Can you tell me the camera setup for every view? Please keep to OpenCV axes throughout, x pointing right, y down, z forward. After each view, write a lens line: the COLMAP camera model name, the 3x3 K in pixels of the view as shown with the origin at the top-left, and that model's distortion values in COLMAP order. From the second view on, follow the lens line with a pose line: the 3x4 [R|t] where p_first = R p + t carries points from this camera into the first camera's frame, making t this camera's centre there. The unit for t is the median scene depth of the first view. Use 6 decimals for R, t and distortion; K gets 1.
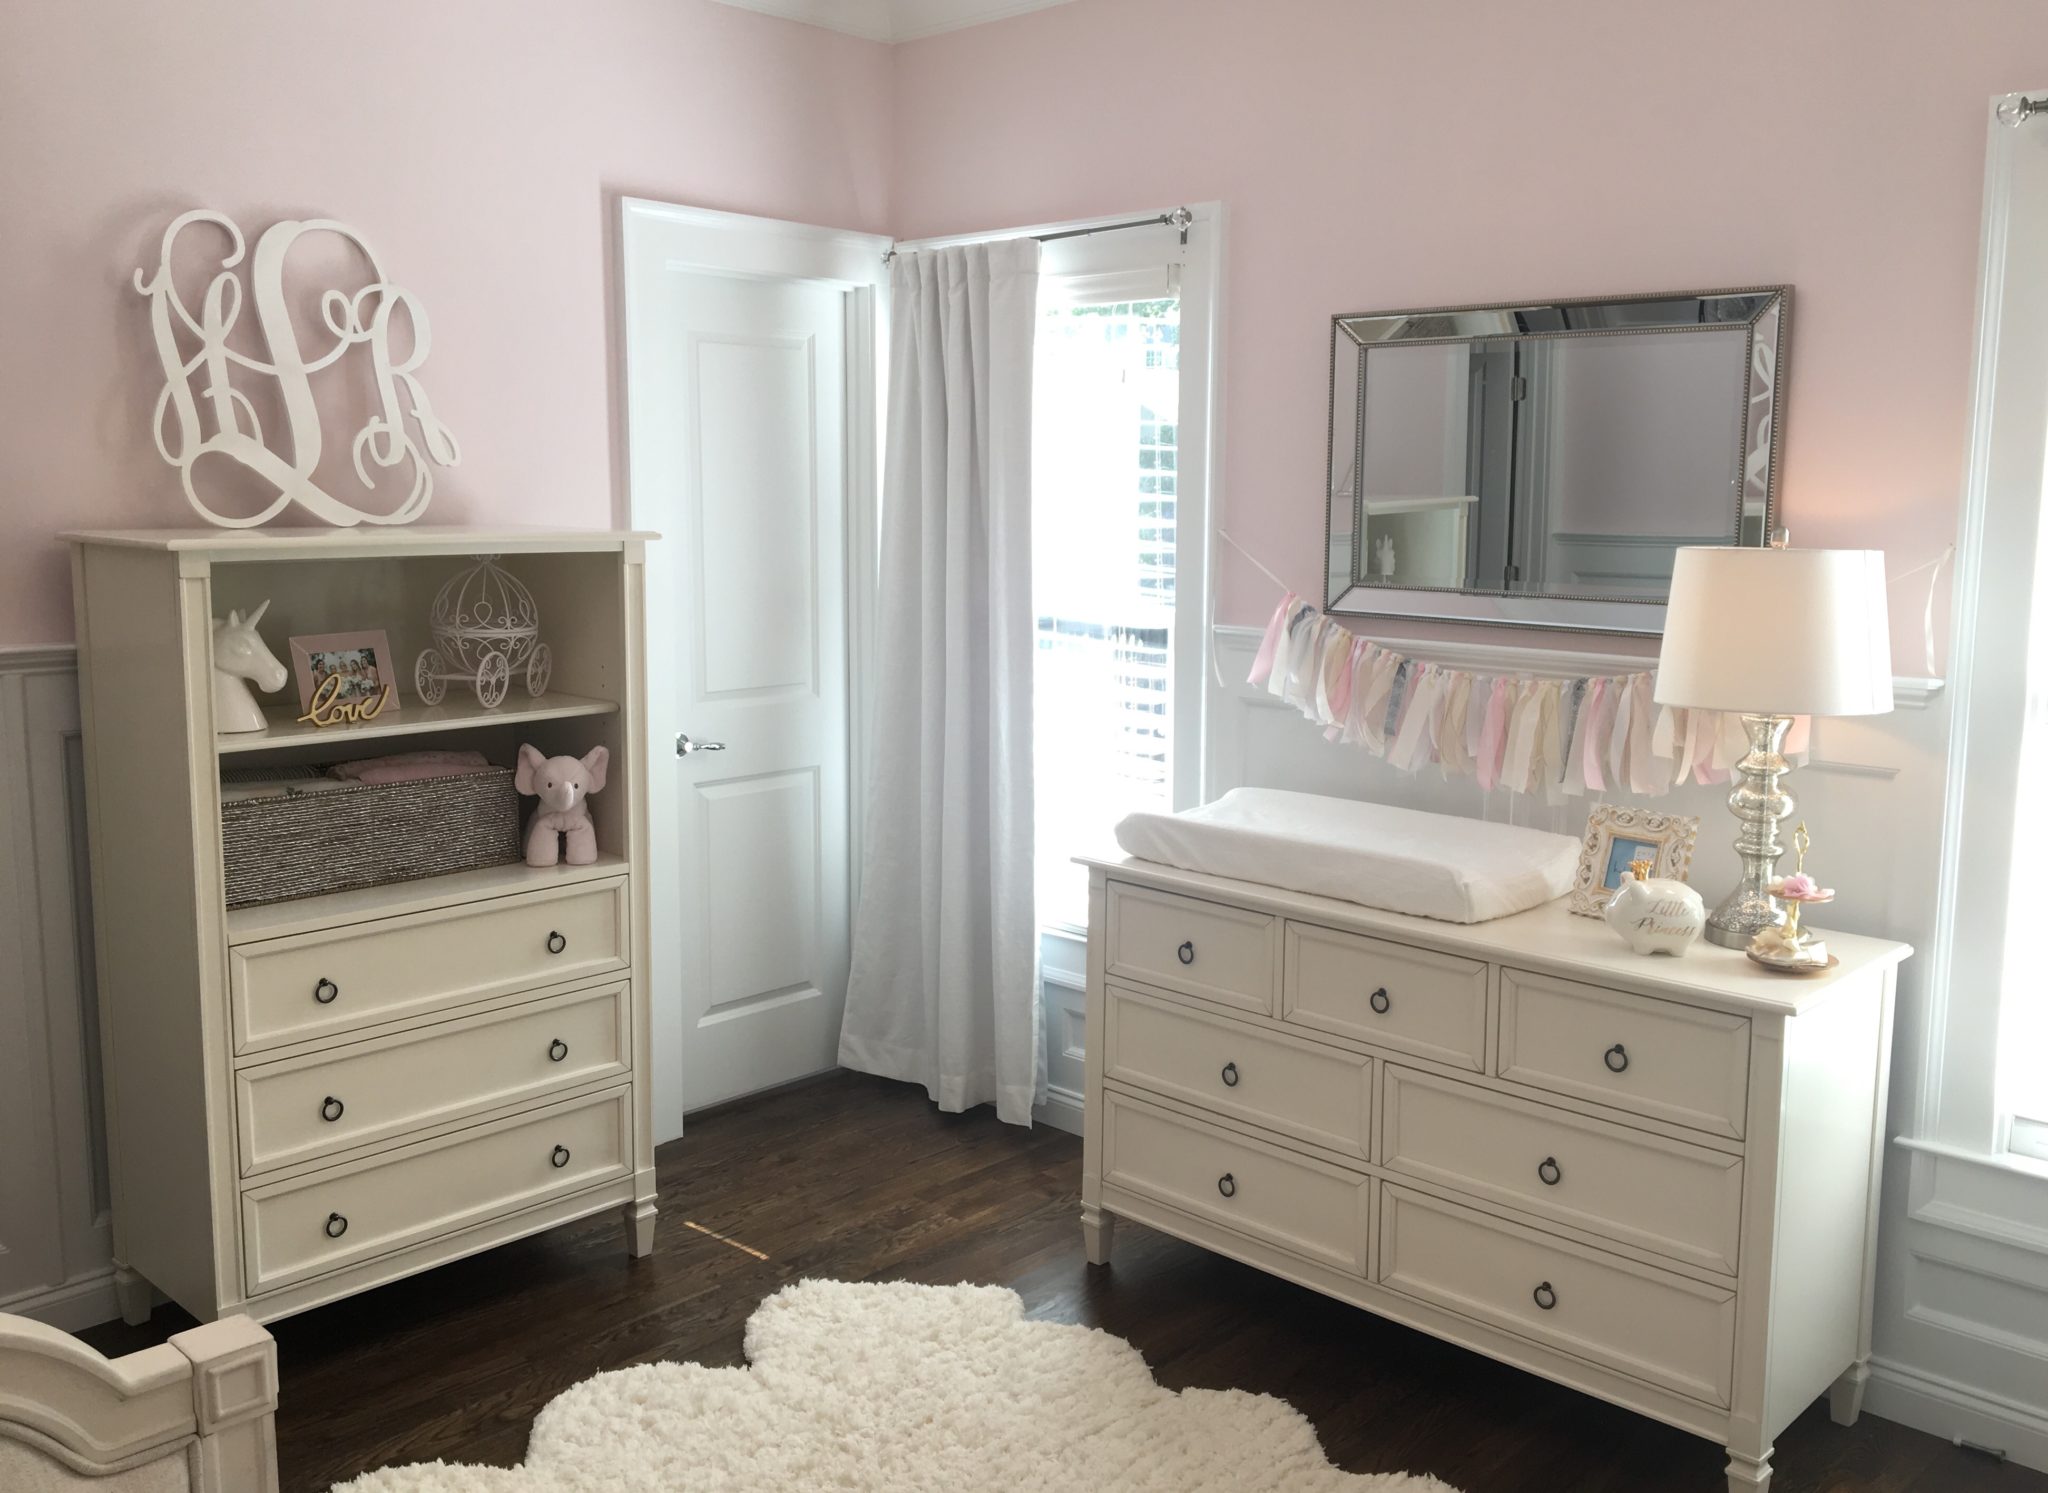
lens RADIAL K [[1757.5, 0, 1024.0], [0, 1757.5, 746.5], [0, 0, 1]] dist [0.005957, -0.176590]
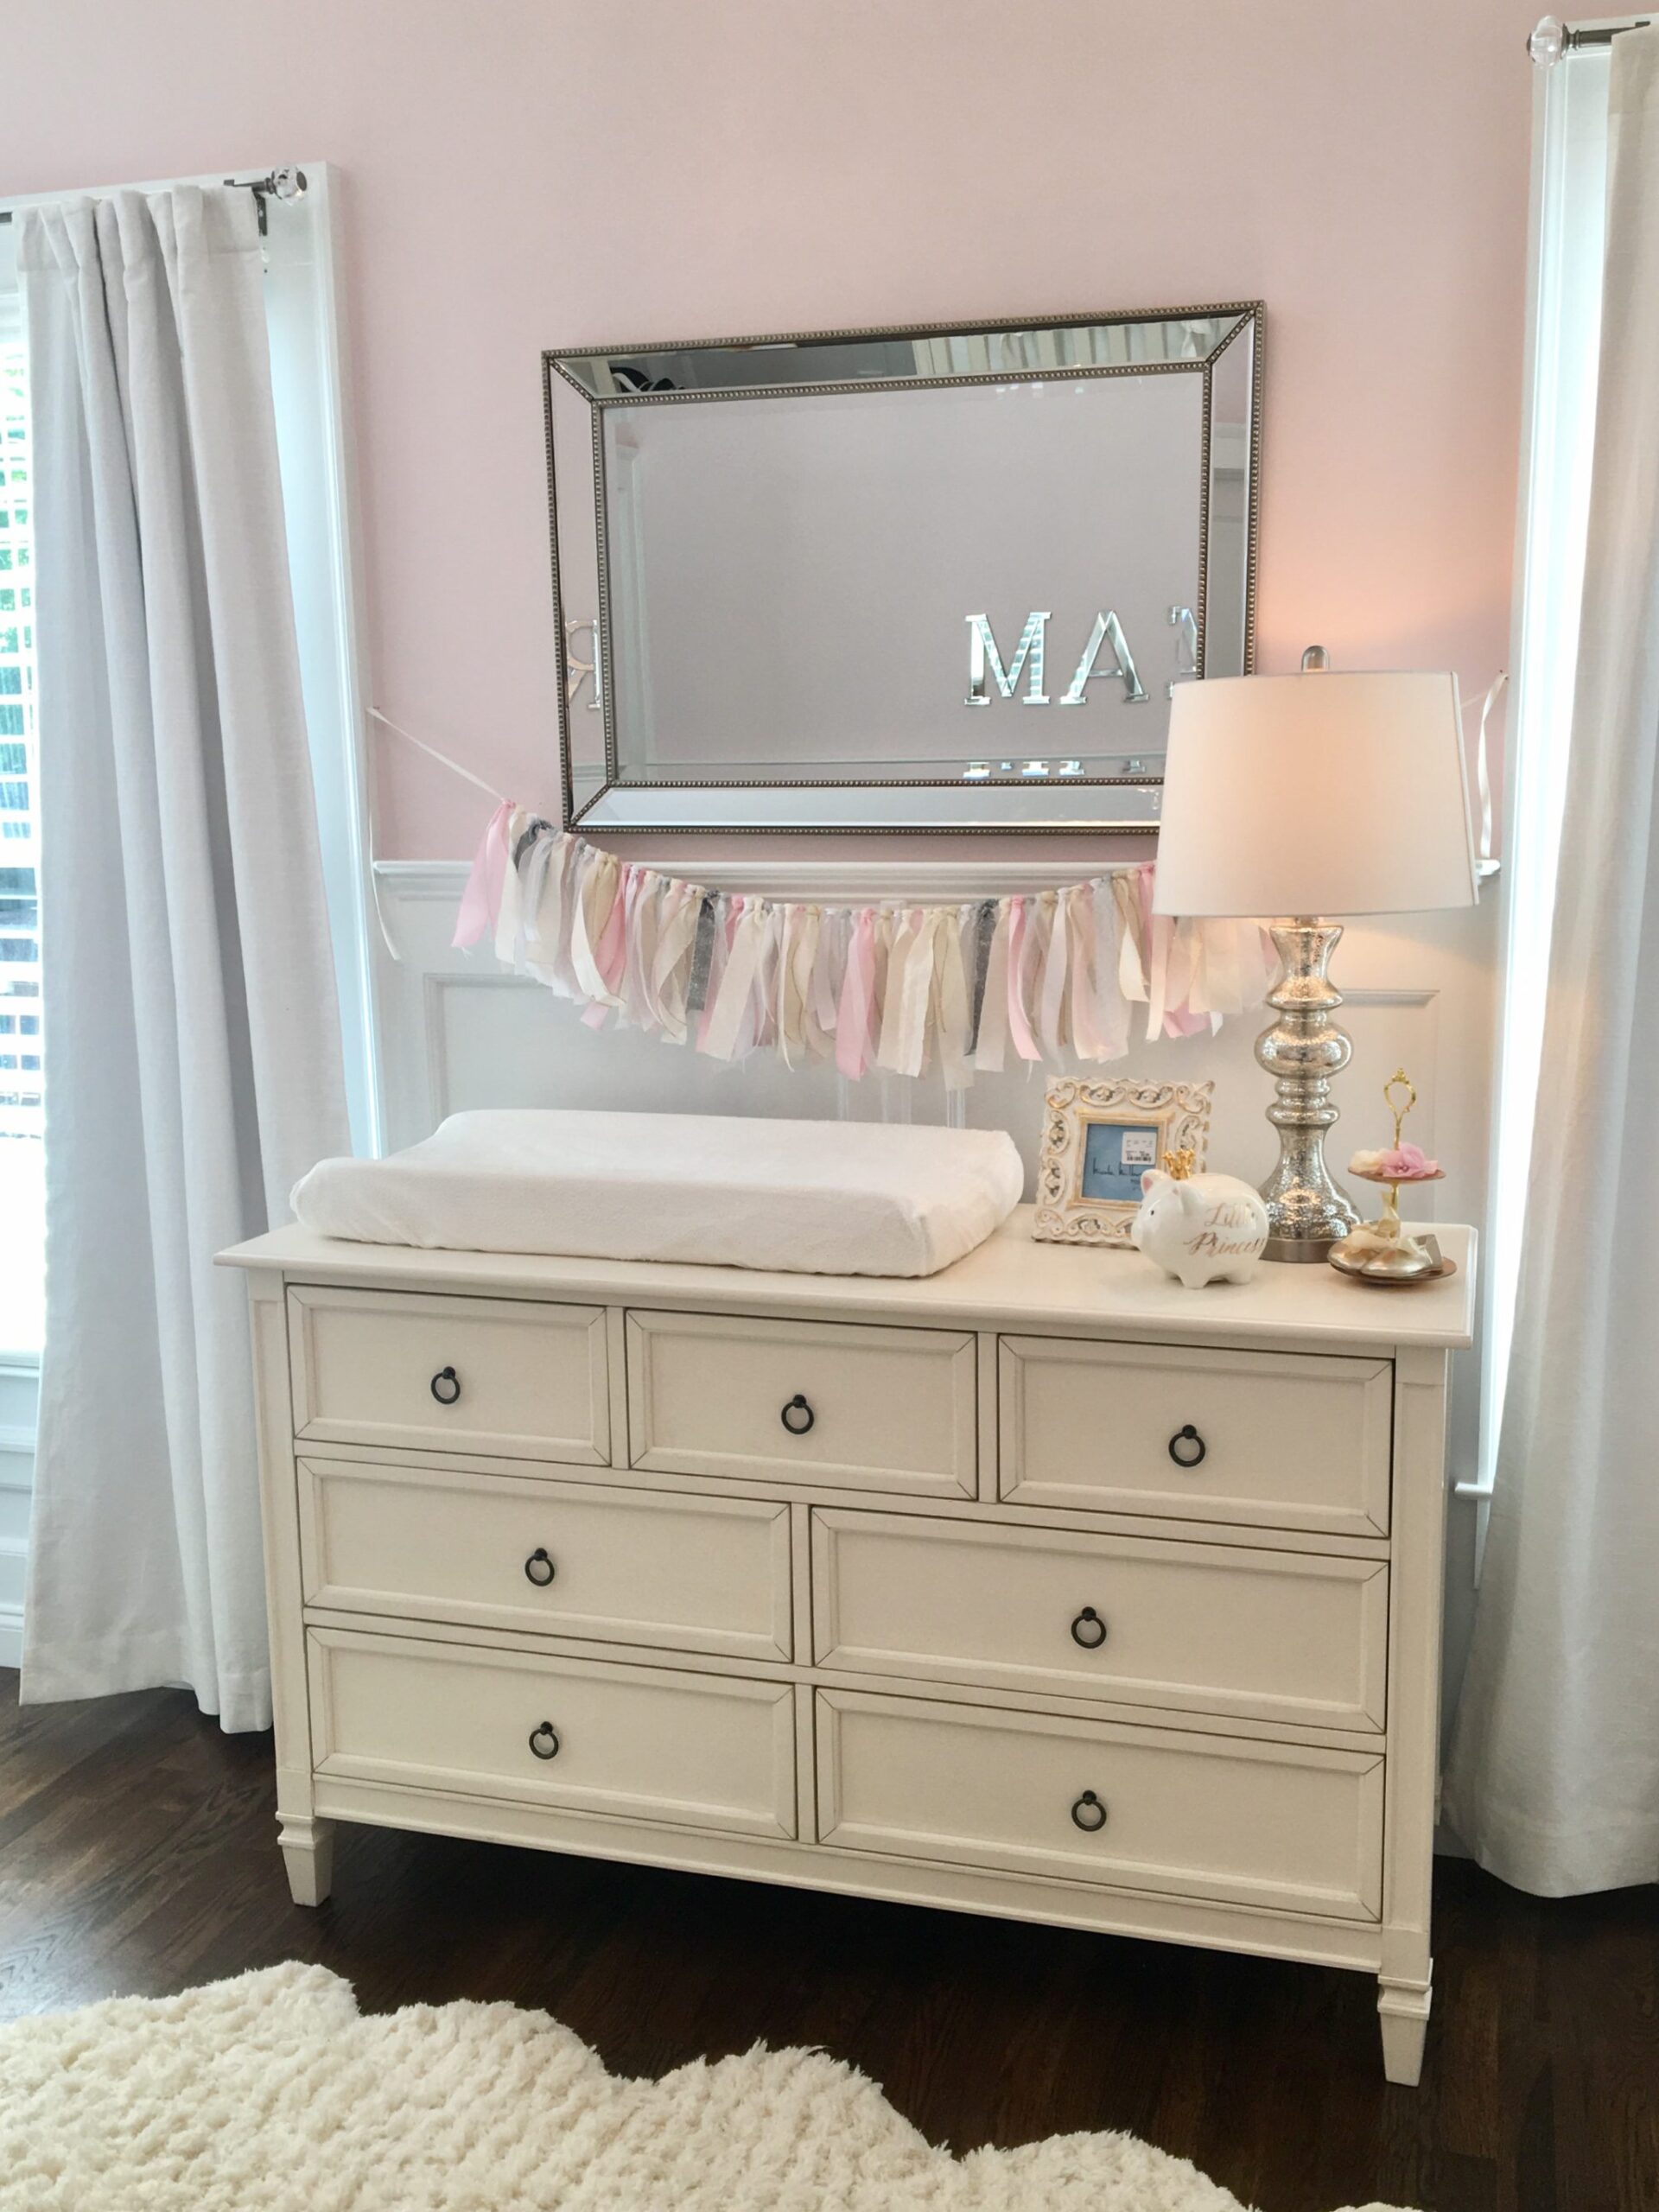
lens RADIAL K [[1969.7, 0, 830.4], [0, 1969.7, 1162.7], [0, 0, 1]] dist [0.075117, -0.168271]
pose [[0.879249, -0.109742, 0.463549, -0.120002], [0.088842, 0.993806, 0.066762, 0.007099], [-0.468004, -0.017517, 0.883553, 0.392551]]
